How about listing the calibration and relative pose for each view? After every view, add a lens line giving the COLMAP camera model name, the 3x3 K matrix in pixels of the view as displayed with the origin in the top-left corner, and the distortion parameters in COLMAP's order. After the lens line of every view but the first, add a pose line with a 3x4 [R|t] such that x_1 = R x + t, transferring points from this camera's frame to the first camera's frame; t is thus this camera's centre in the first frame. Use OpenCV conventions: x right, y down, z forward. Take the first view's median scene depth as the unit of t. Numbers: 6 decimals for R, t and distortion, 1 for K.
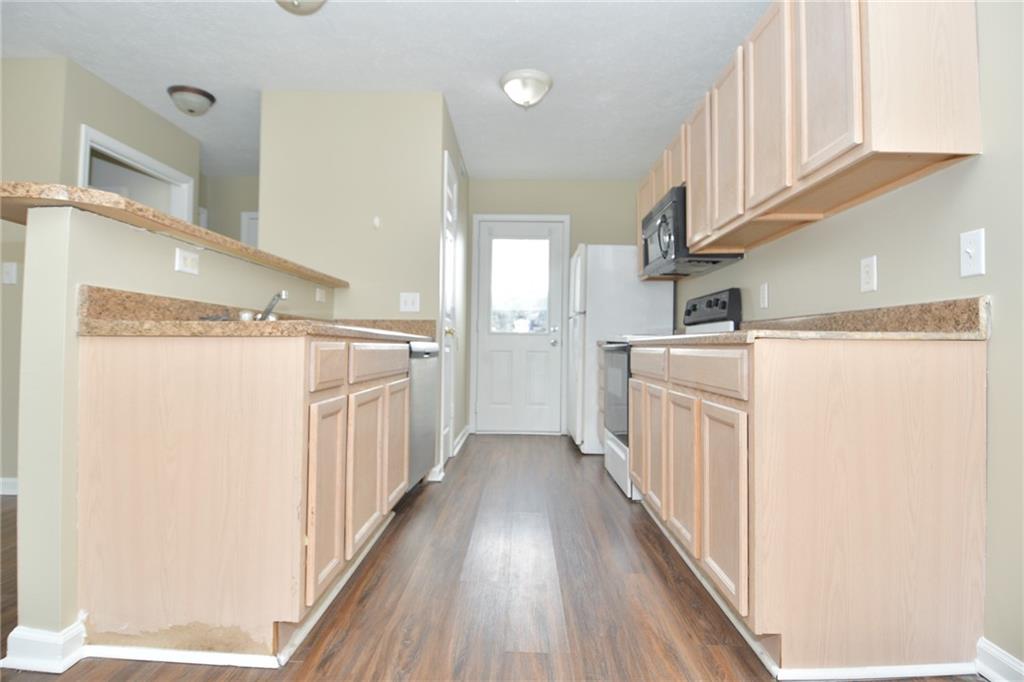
lens RADIAL K [[532.0, 0, 514.6], [0, 532.0, 331.6], [0, 0, 1]] dist [0.049038, -0.054178]
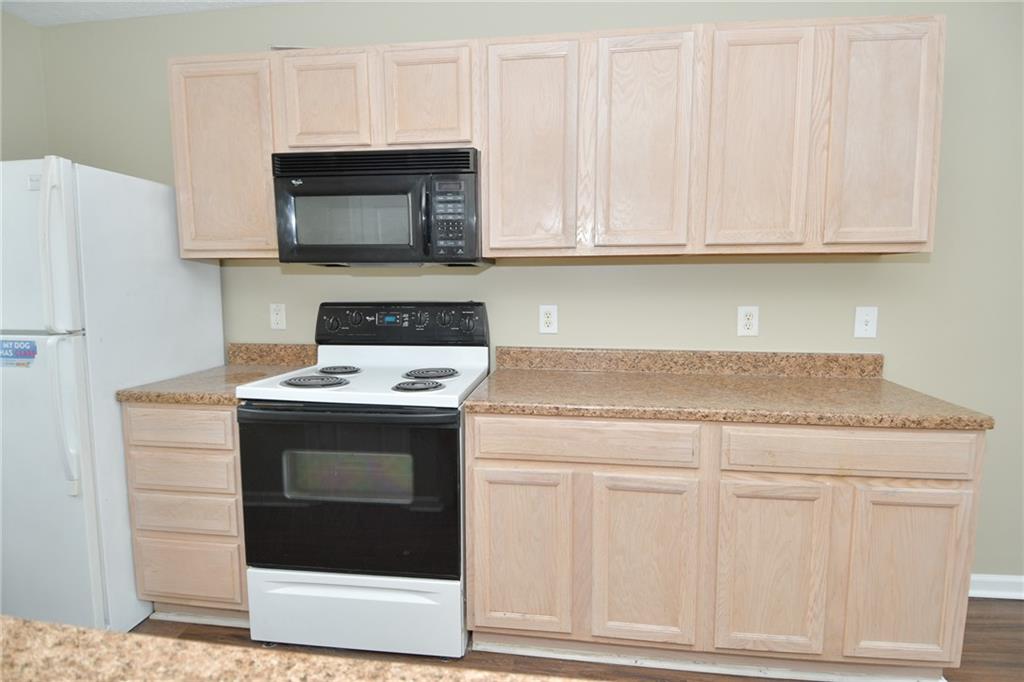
lens RADIAL K [[532.0, 0, 514.6], [0, 532.0, 331.6], [0, 0, 1]] dist [0.049038, -0.054178]
pose [[0.118910, -0.109091, 0.986894, -0.574615], [-0.024855, 0.993307, 0.112795, -0.216723], [-0.992594, -0.037941, 0.115403, 1.470379]]
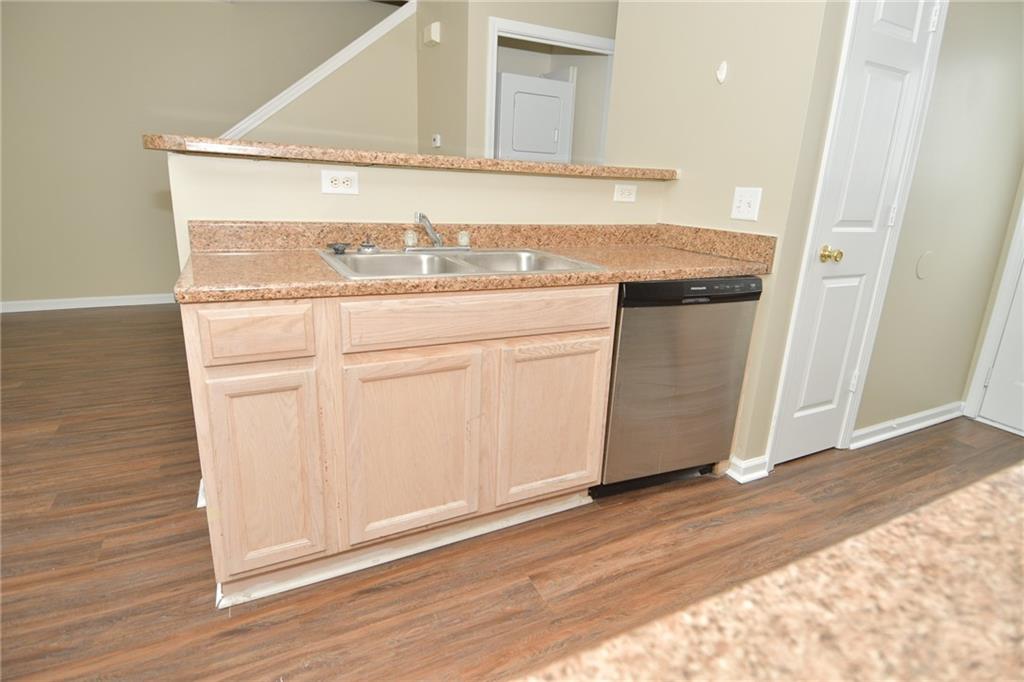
lens RADIAL K [[532.0, 0, 514.6], [0, 532.0, 331.6], [0, 0, 1]] dist [0.049038, -0.054178]
pose [[0.468354, 0.251567, -0.846971, 0.466507], [-0.015823, 0.960843, 0.276640, -0.154313], [0.883399, -0.116164, 0.453995, 0.868716]]
